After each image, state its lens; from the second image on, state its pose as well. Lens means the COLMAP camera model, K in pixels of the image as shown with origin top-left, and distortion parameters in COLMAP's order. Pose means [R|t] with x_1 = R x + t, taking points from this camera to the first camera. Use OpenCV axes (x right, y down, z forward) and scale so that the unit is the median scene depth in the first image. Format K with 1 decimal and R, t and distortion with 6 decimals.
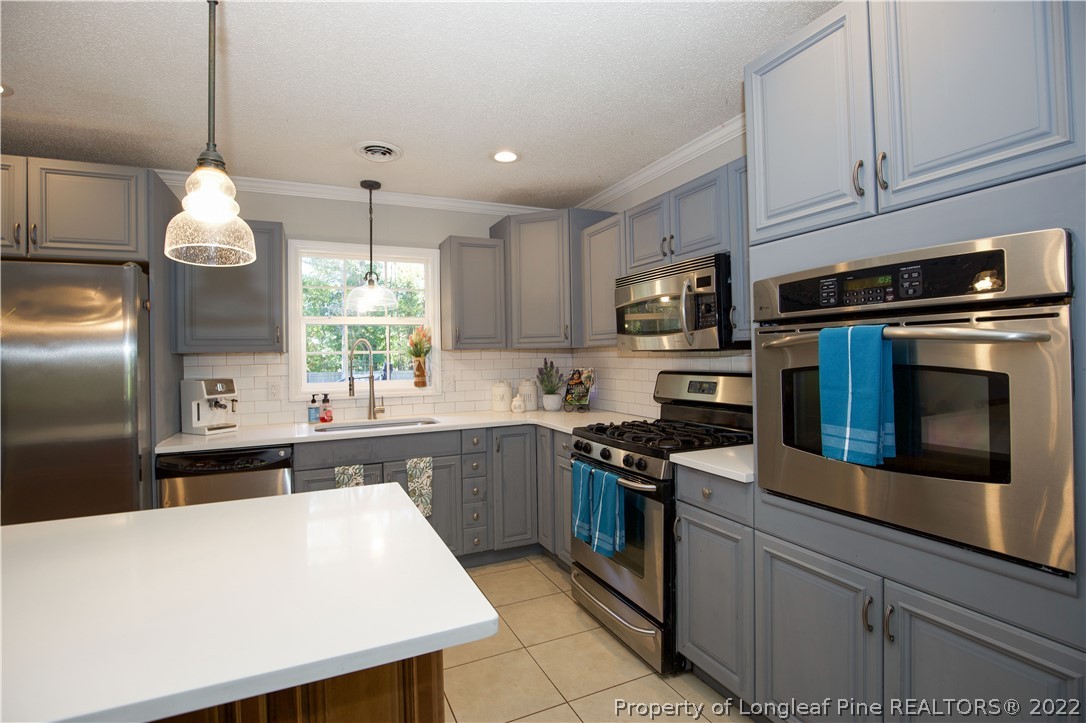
lens RADIAL K [[513.4, 0, 552.5], [0, 513.4, 353.1], [0, 0, 1]] dist [-0.039786, 0.000115]
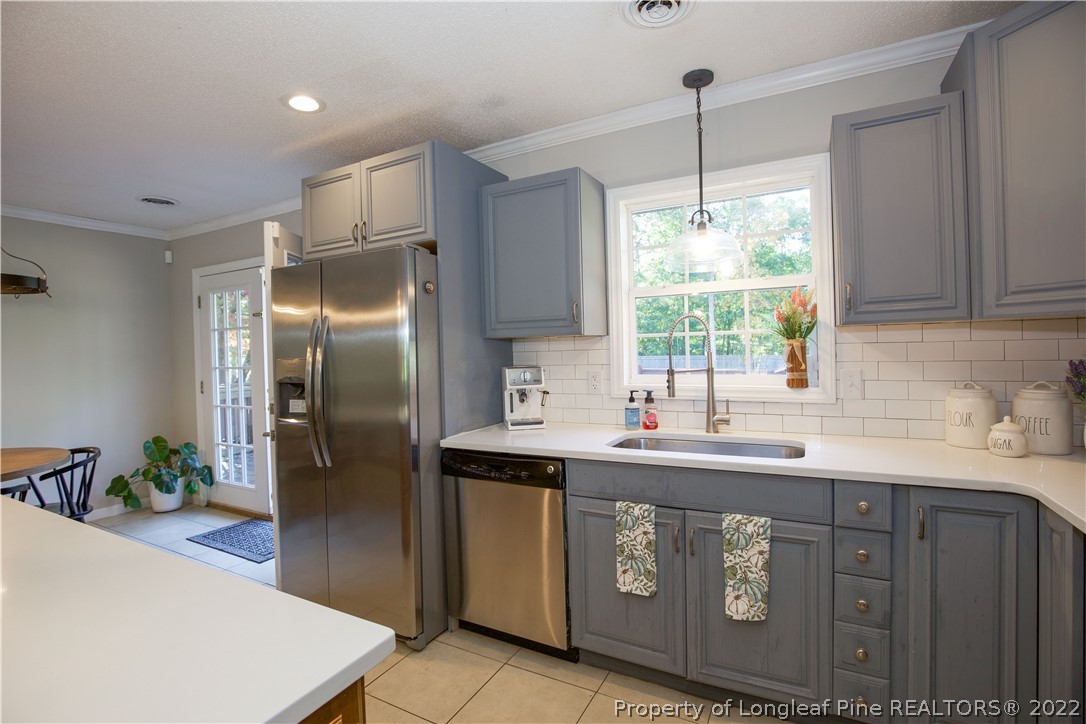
lens RADIAL K [[507.7, 0, 537.9], [0, 507.7, 355.7], [0, 0, 1]] dist [-0.027307, -0.000045]
pose [[0.583137, 0.015167, -0.812232, 0.063344], [0.018002, 0.999339, 0.031585, 0.004286], [0.812174, -0.033040, 0.582479, 0.510307]]
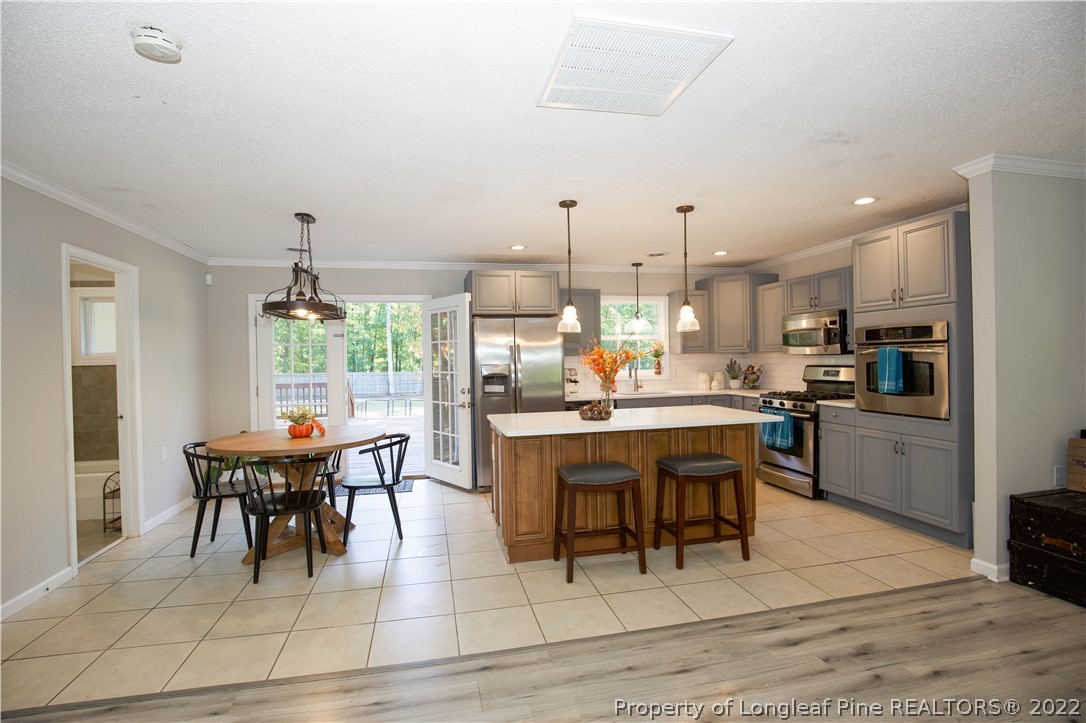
lens RADIAL K [[509.1, 0, 543.0], [0, 509.1, 361.5], [0, 0, 1]] dist [-0.044246, 0.012658]
pose [[0.974499, 0.000946, -0.224390, -0.321089], [0.002461, 0.999886, 0.014904, -0.008536], [0.224378, -0.015076, 0.974386, -1.024268]]
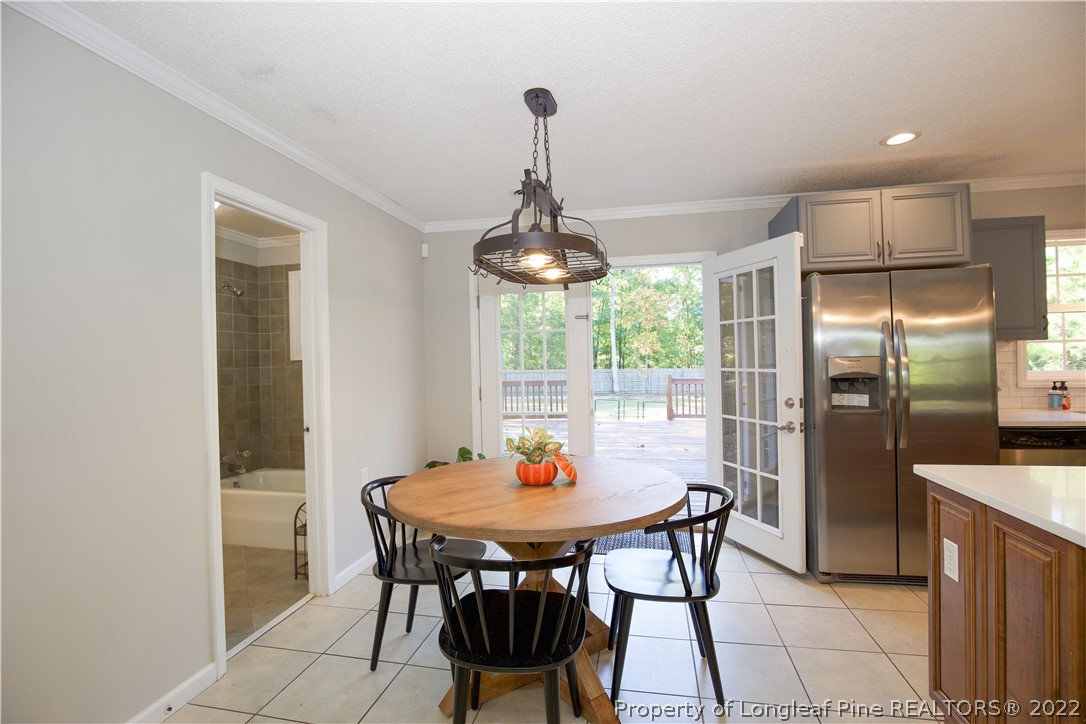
lens RADIAL K [[509.1, 0, 543.0], [0, 509.1, 362.0], [0, 0, 1]] dist [-0.044246, 0.012658]
pose [[0.797774, 0.002091, -0.602953, -0.781309], [0.011256, 0.999768, 0.018360, 0.013984], [0.602851, -0.021434, 0.797566, -0.464911]]
